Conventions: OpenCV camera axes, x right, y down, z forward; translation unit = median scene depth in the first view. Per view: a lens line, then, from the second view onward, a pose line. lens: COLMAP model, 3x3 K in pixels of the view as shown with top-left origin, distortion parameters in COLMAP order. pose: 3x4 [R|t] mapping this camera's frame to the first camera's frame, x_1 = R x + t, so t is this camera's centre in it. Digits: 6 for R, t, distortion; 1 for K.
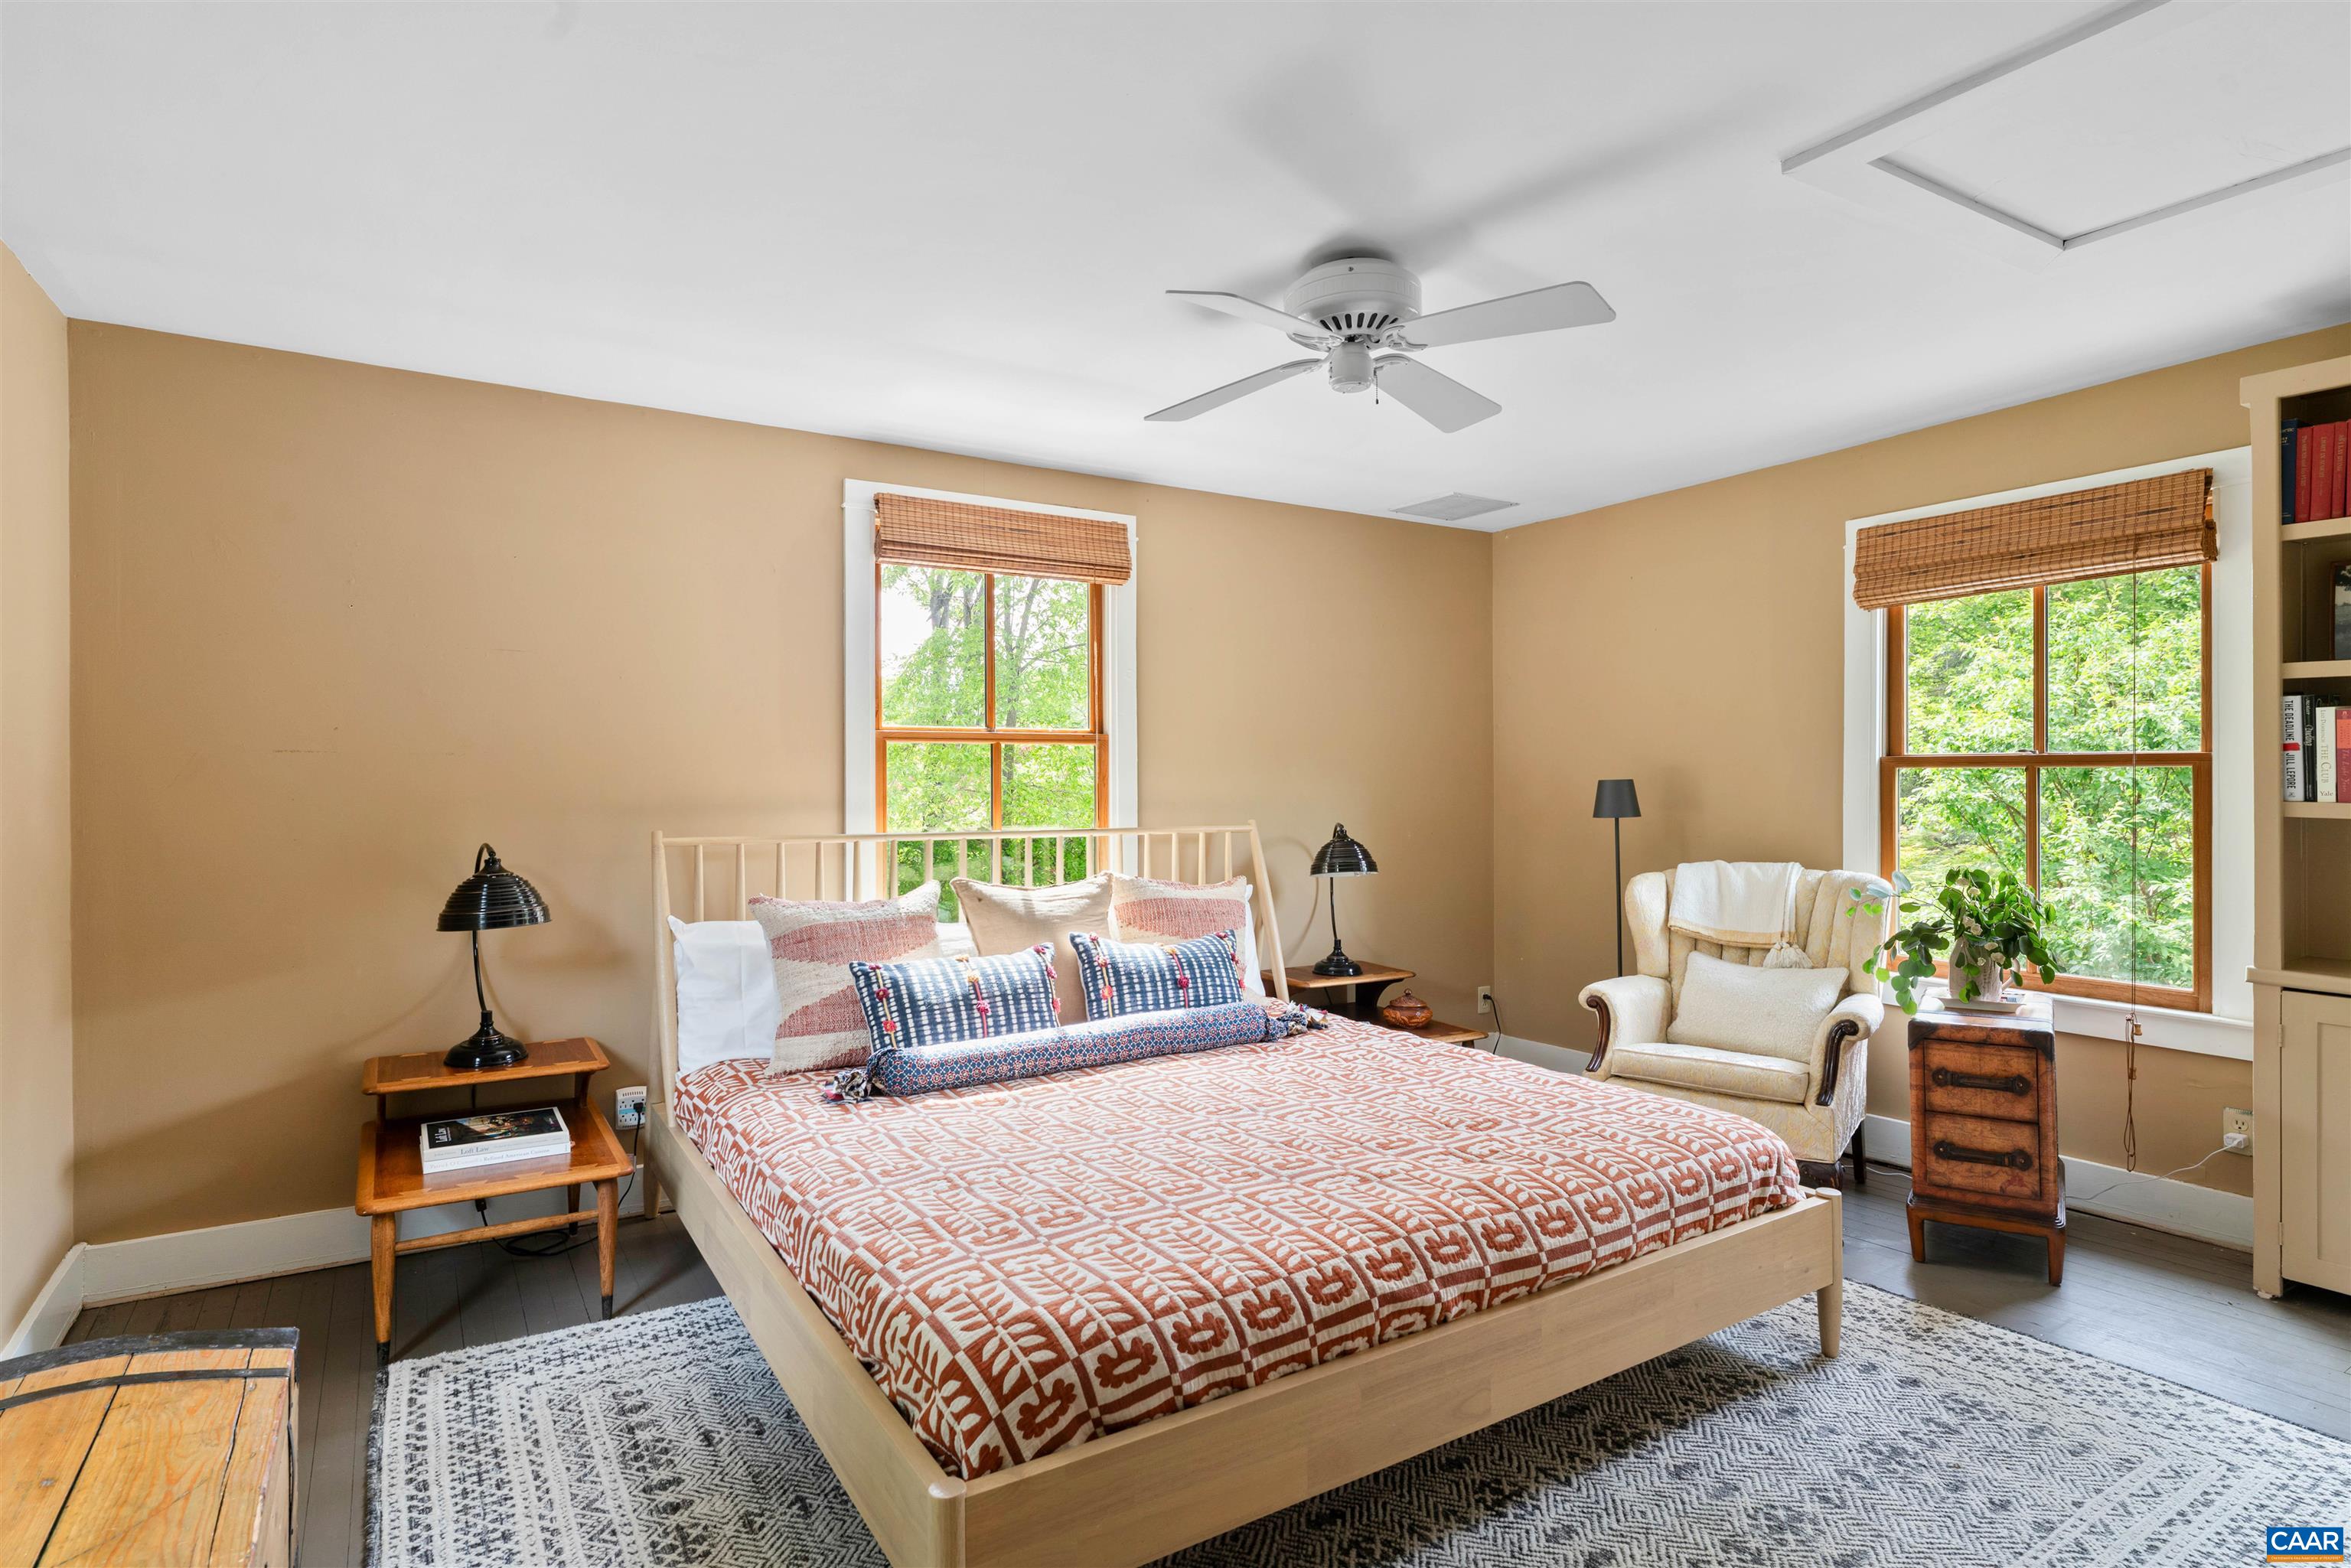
lens RADIAL K [[1201.6, 0, 1174.9], [0, 1201.6, 762.1], [0, 0, 1]] dist [0.000677, -0.000260]
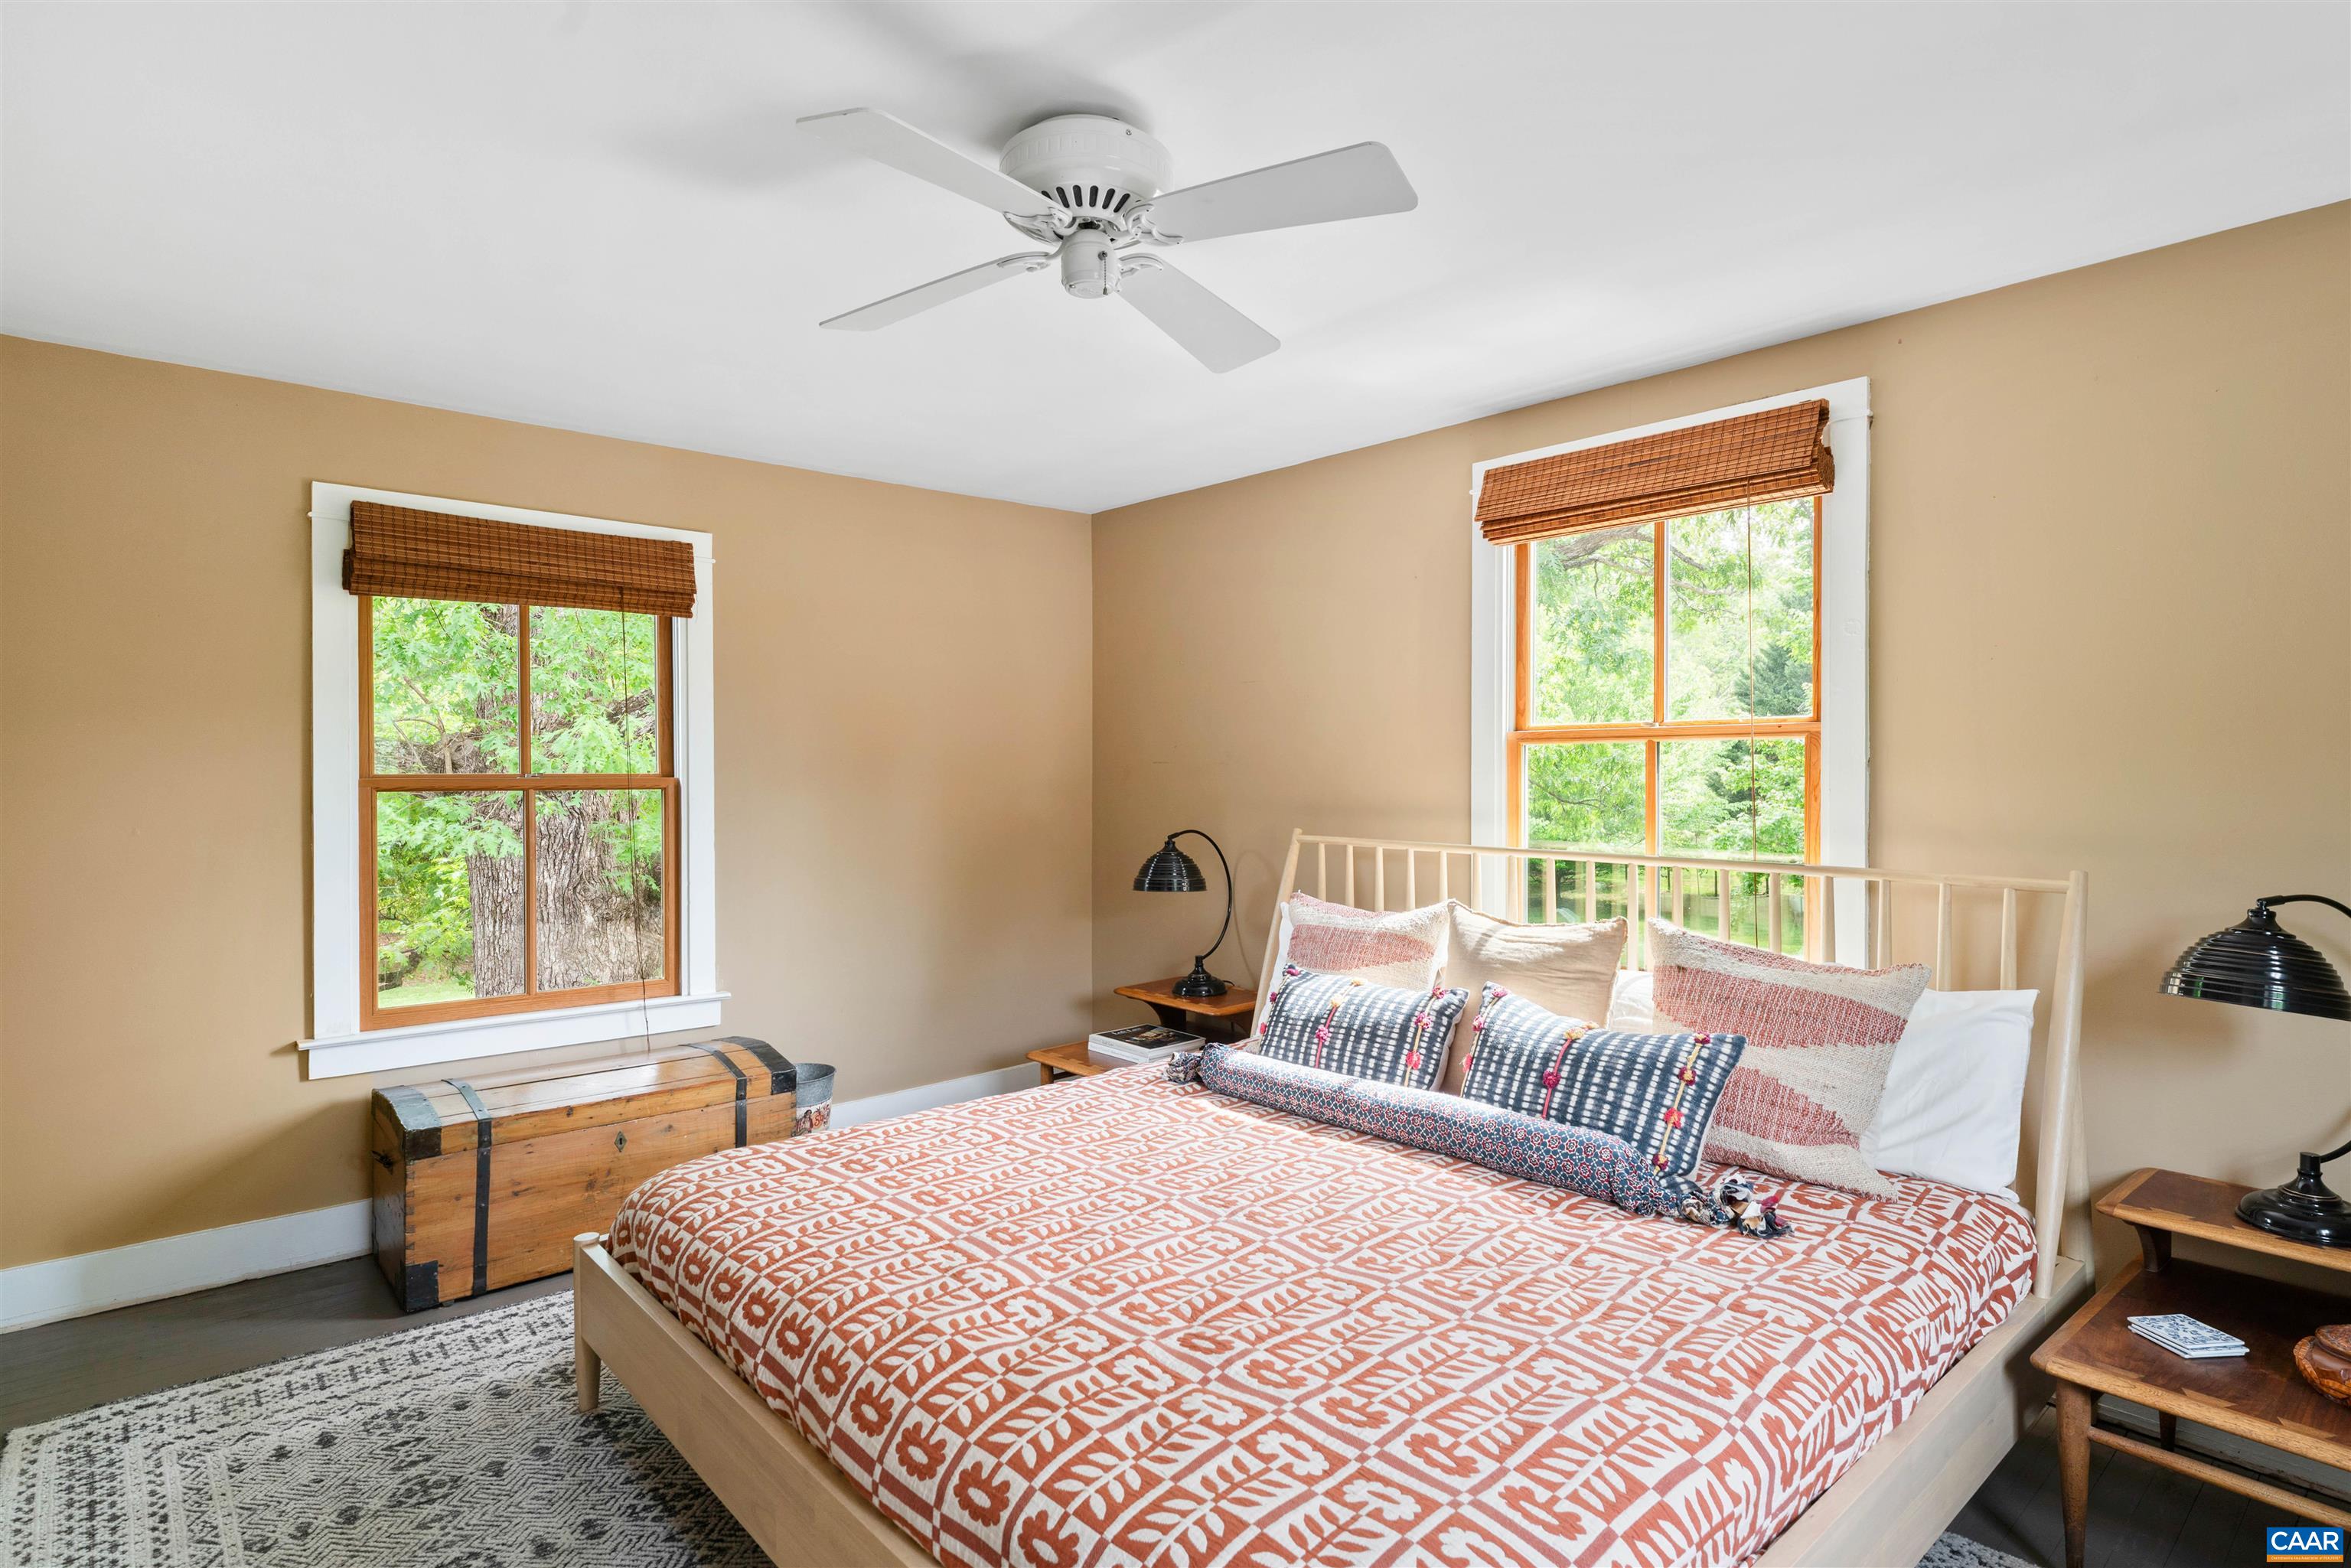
lens RADIAL K [[1247.3, 0, 1175.5], [0, 1247.3, 784.0], [0, 0, 1]] dist [-0.001363, -0.000260]
pose [[0.166246, 0.013000, -0.985999, 0.738622], [0.003123, 0.999901, 0.013710, 0.002756], [0.986079, -0.005359, 0.166189, 0.731158]]
